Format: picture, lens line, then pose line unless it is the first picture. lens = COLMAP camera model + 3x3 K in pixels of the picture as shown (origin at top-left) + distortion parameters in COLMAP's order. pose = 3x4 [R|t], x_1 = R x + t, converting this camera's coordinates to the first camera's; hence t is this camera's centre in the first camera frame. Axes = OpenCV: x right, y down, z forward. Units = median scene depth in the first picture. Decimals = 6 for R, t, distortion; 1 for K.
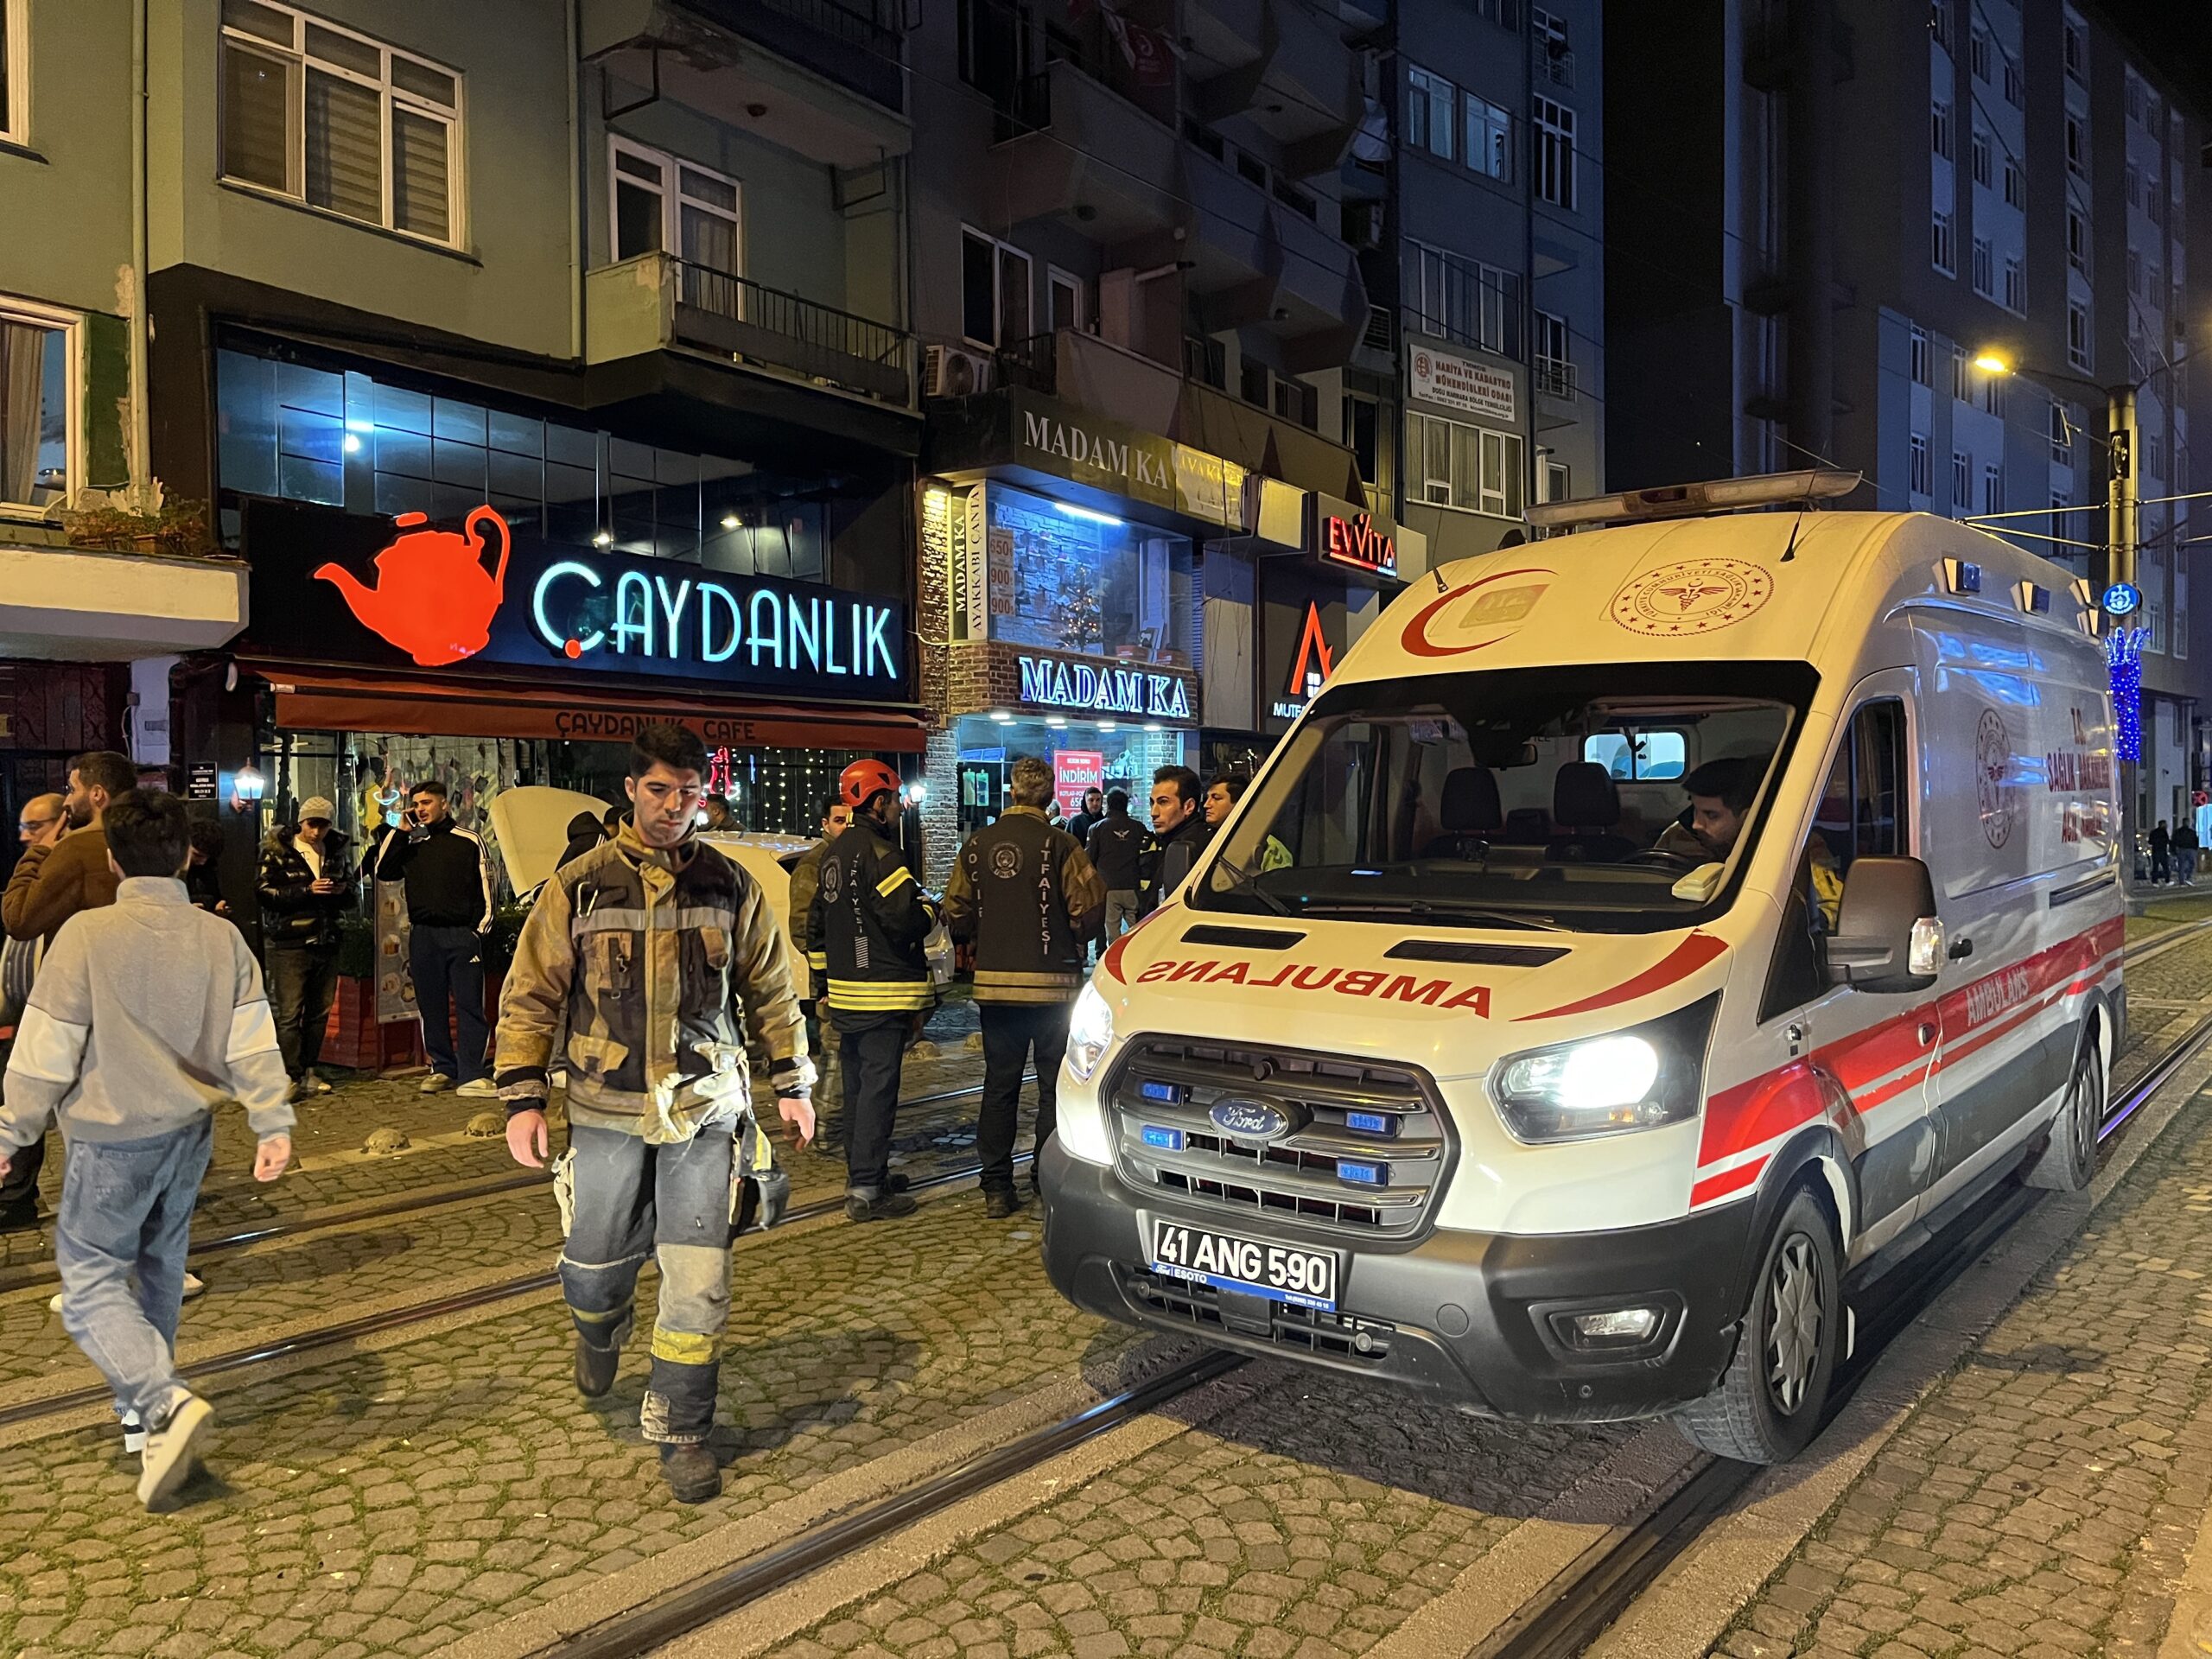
lens RADIAL K [[1670.5, 0, 1104.0], [0, 1670.5, 818.1], [0, 0, 1]] dist [0.076368, -0.104962]
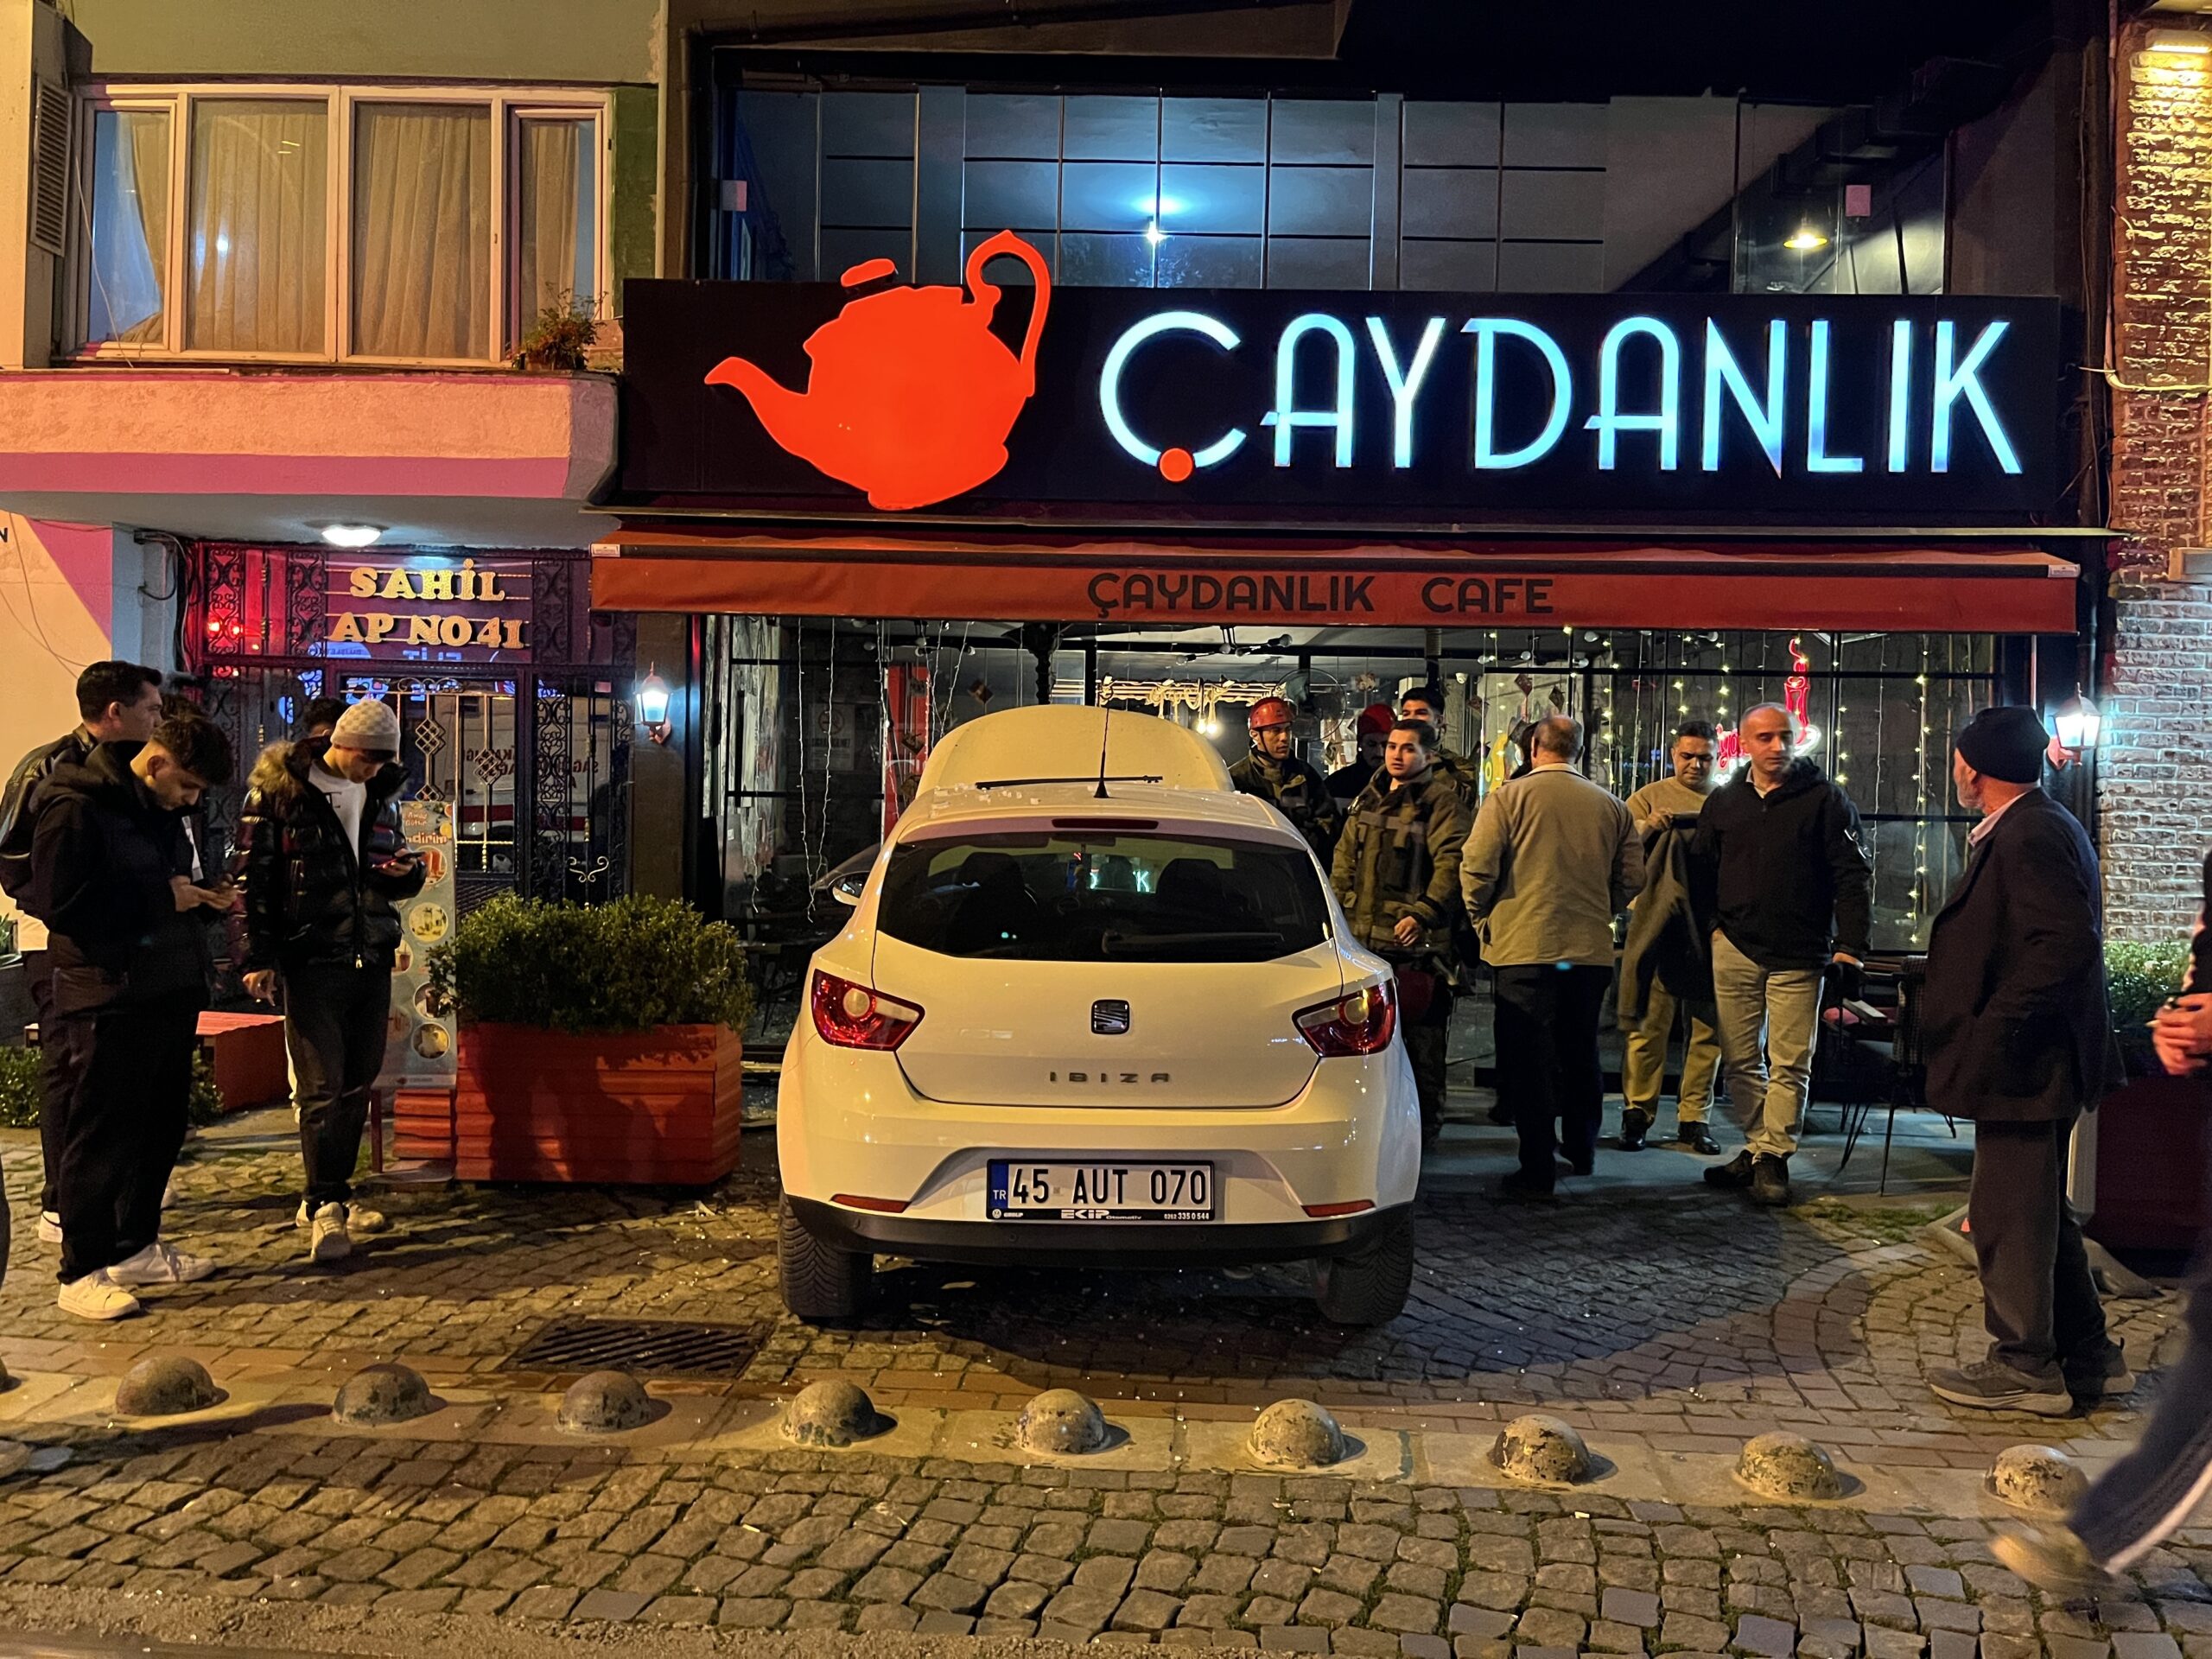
lens RADIAL K [[1670.5, 0, 1104.0], [0, 1670.5, 818.1], [0, 0, 1]] dist [0.076368, -0.104962]
pose [[0.565428, 0.029084, -0.824285, 0.117578], [-0.024946, 0.999524, 0.018156, 0.007659], [0.824421, 0.010297, 0.565884, 0.546629]]
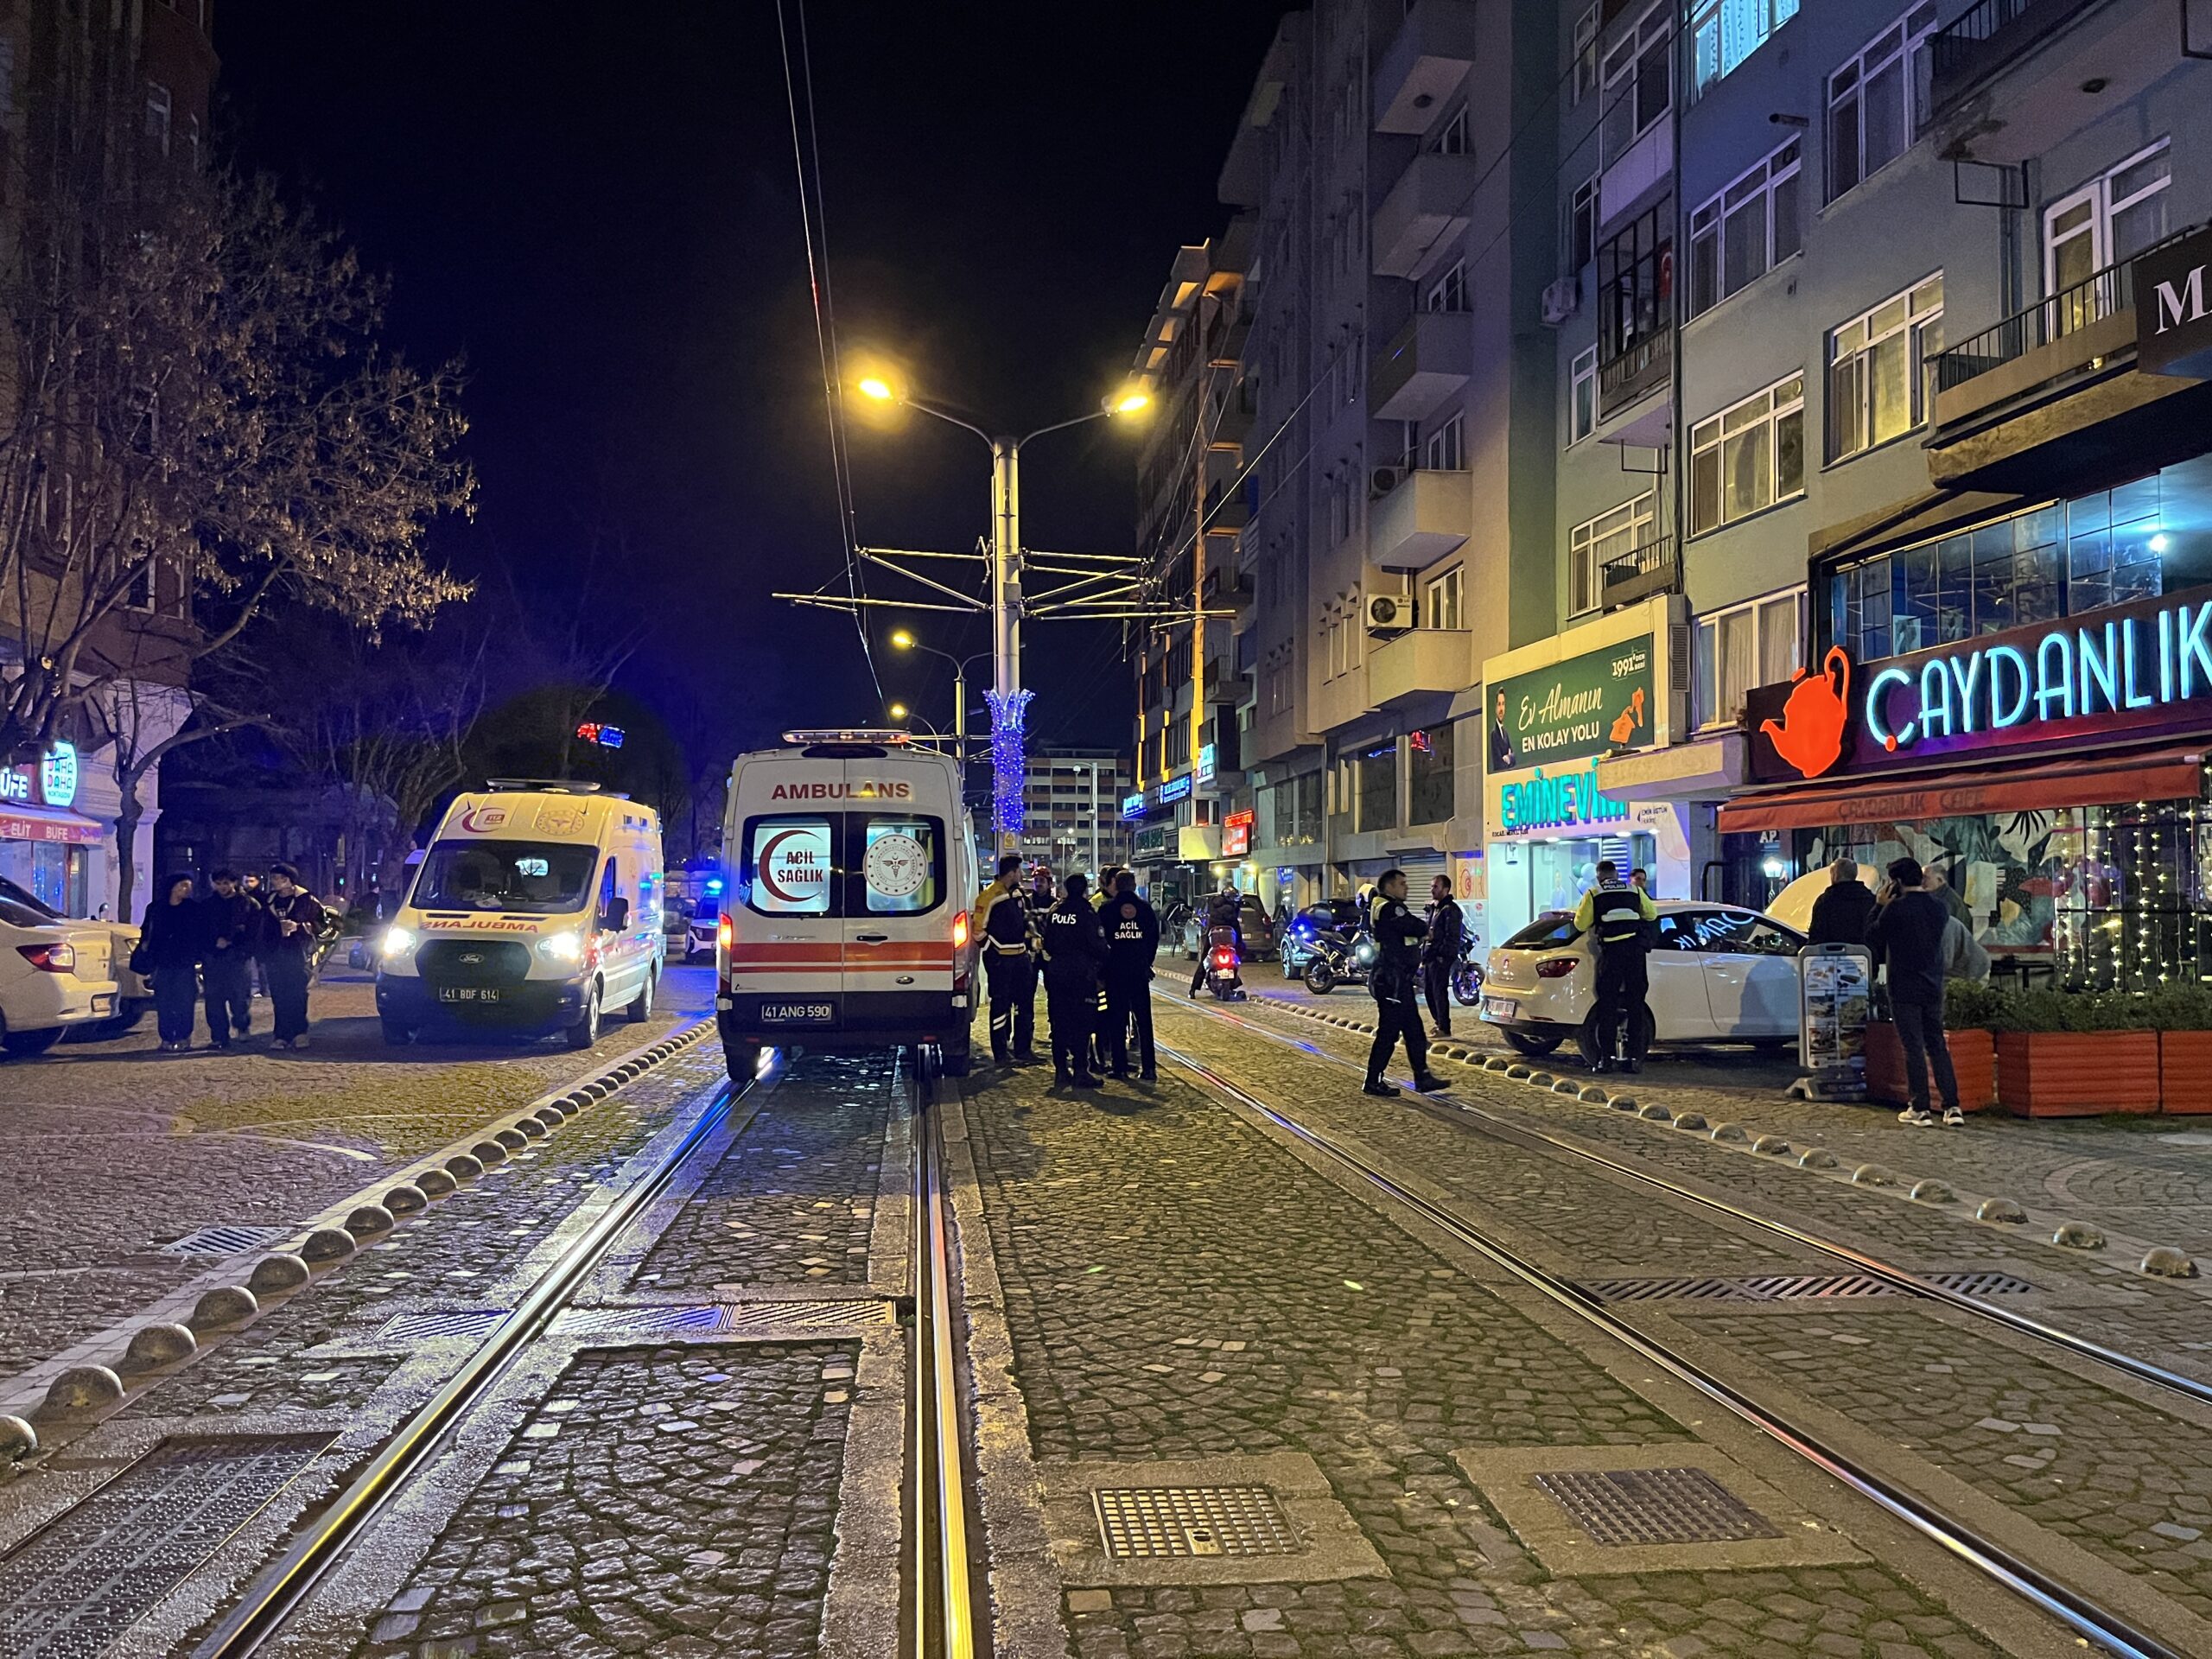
lens RADIAL K [[1670.5, 0, 1104.0], [0, 1670.5, 818.1], [0, 0, 1]] dist [0.076368, -0.104962]
pose [[-0.705558, -0.029933, -0.708019, 0.735550], [0.002499, 0.998996, -0.044725, 0.000875], [0.708647, -0.033326, -0.704775, 1.188358]]
